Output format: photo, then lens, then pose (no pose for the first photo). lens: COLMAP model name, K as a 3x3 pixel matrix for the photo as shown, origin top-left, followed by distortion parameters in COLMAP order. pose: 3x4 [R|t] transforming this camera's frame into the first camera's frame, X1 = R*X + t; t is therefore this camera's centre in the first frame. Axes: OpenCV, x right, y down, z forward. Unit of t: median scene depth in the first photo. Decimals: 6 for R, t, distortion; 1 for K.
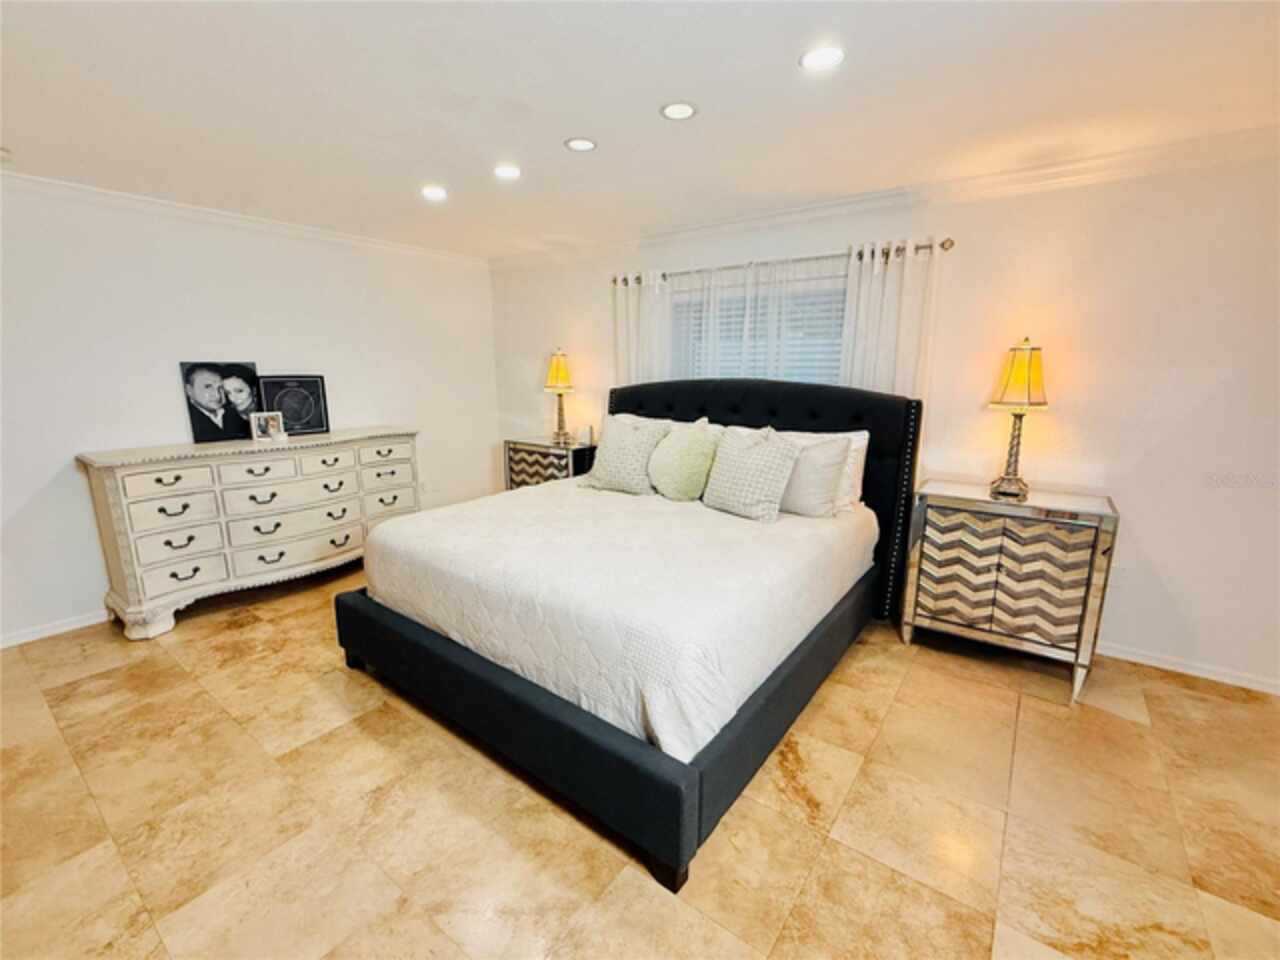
lens RADIAL K [[560.3, 0, 635.1], [0, 560.3, 481.7], [0, 0, 1]] dist [-0.019858, 0.001360]
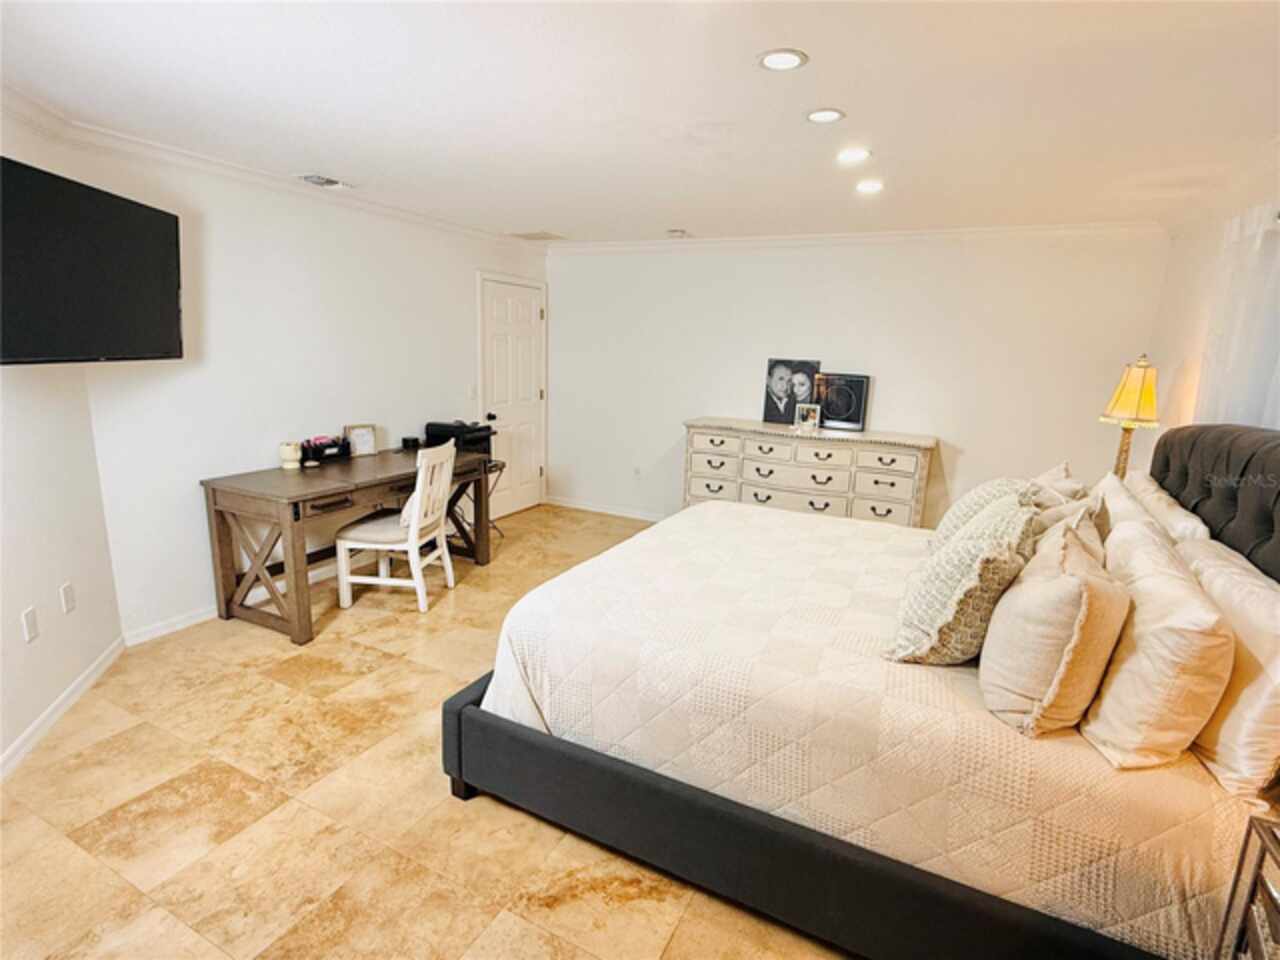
lens RADIAL K [[648.1, 0, 634.7], [0, 648.1, 477.6], [0, 0, 1]] dist [-0.001626, -0.000467]
pose [[0.147925, 0.207820, -0.966917, 0.632752], [-0.231066, 0.957877, 0.170527, -0.129168], [0.961627, 0.198196, 0.189714, 0.440985]]
